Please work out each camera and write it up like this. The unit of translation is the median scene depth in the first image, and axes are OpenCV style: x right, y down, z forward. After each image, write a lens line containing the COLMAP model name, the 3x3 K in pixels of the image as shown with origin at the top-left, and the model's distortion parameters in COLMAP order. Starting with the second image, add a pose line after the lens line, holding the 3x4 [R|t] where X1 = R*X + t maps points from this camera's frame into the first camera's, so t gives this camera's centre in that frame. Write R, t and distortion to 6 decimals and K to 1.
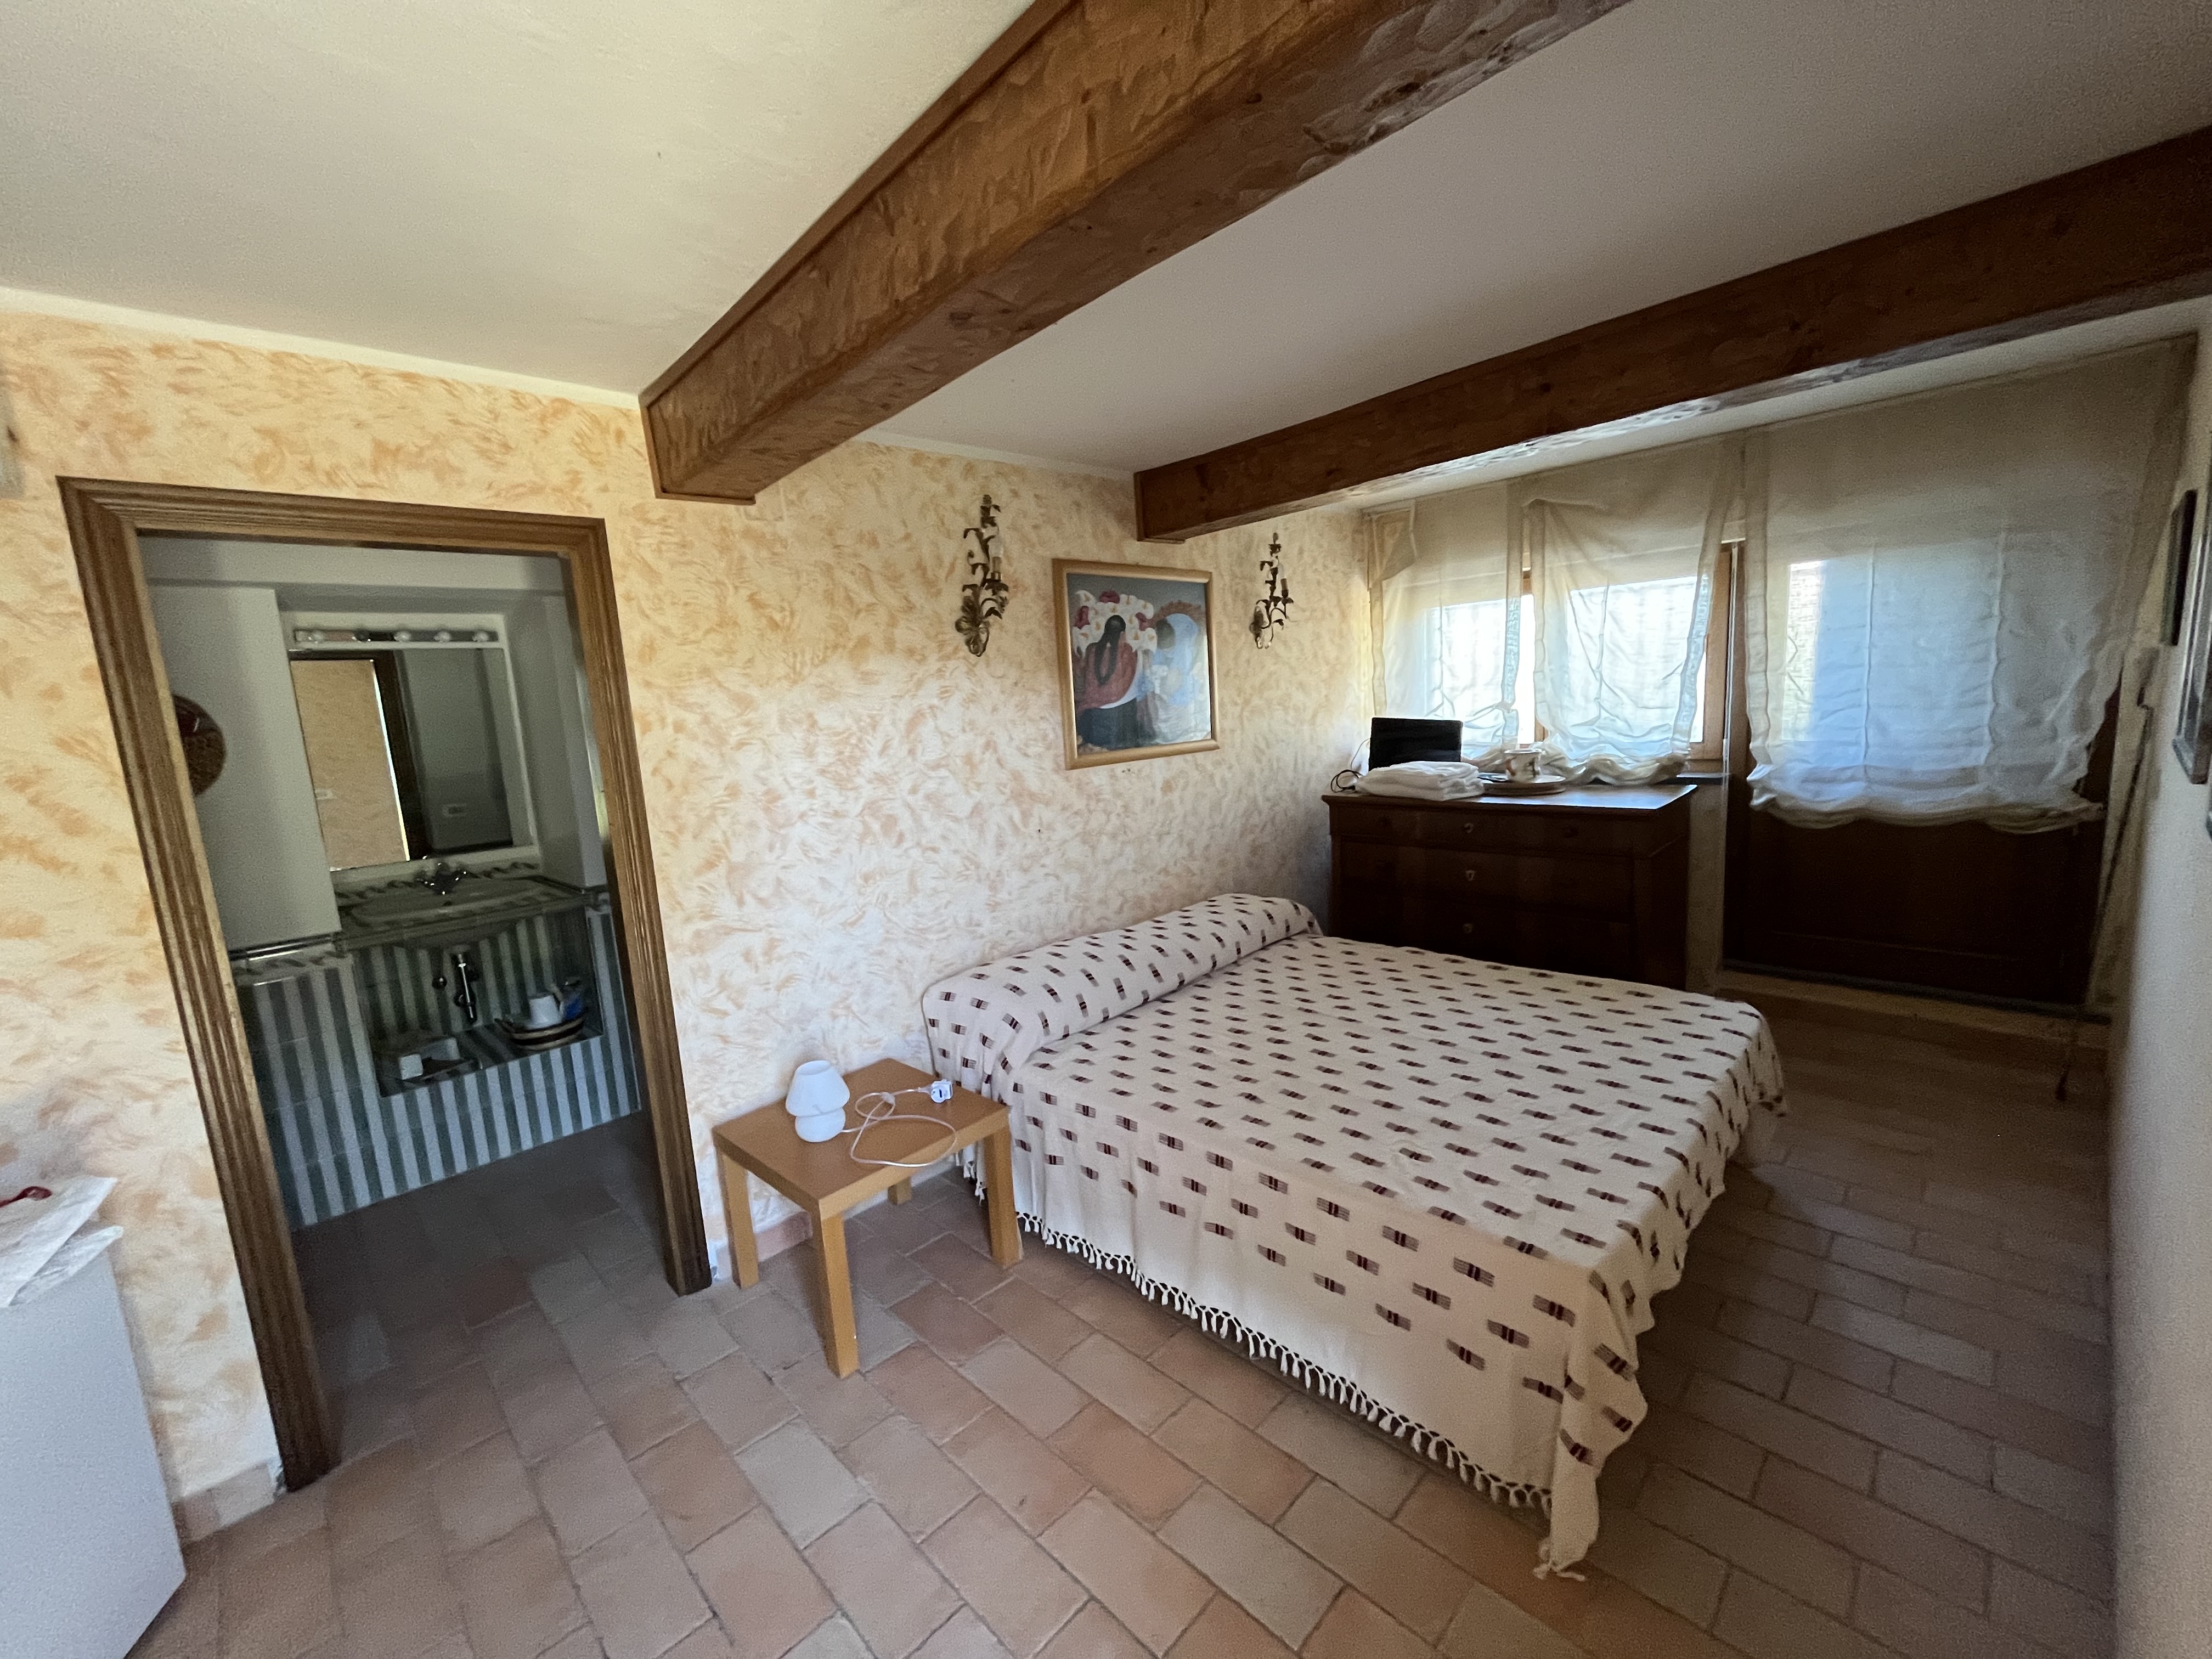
lens RADIAL K [[891.0, 0, 1105.7], [0, 891.0, 831.1], [0, 0, 1]] dist [0.001241, -0.000023]
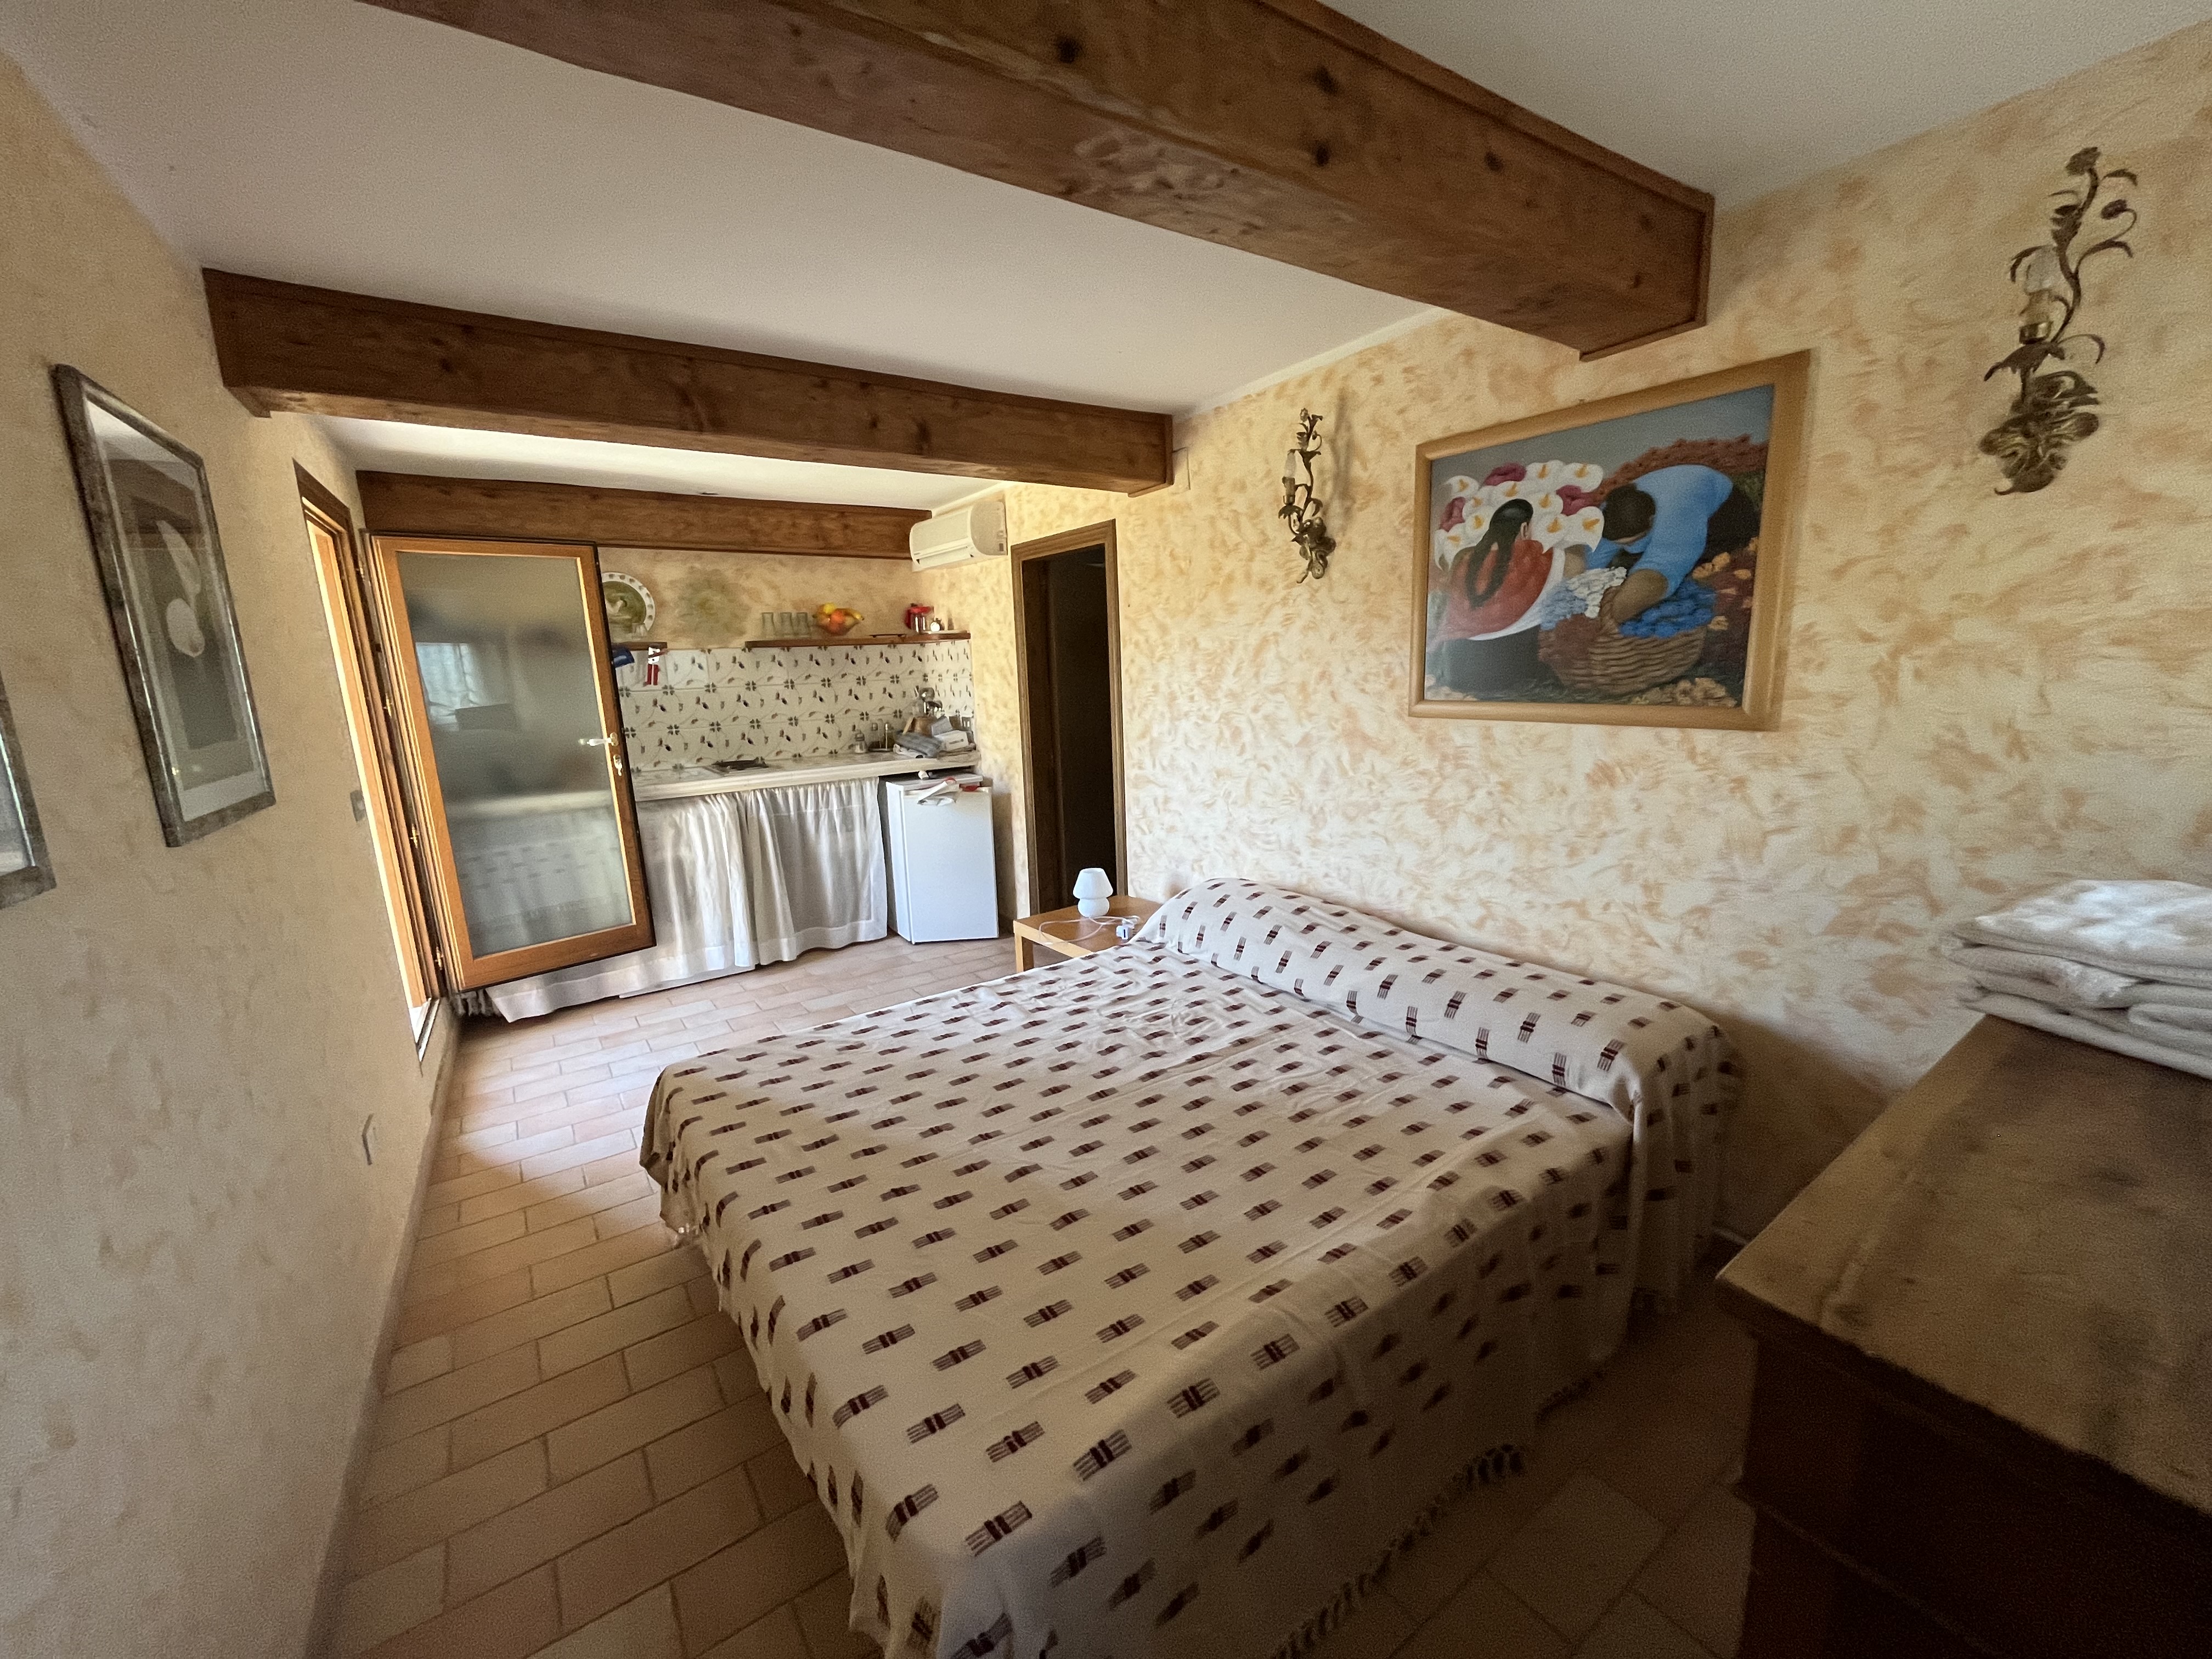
lens RADIAL K [[891.0, 0, 1105.5], [0, 891.0, 830.9], [0, 0, 1]] dist [0.001241, -0.000023]
pose [[-0.171535, 0.253683, -0.951956, 0.876662], [-0.104351, 0.956164, 0.273607, -0.177799], [0.979636, 0.146271, -0.137543, 0.946667]]
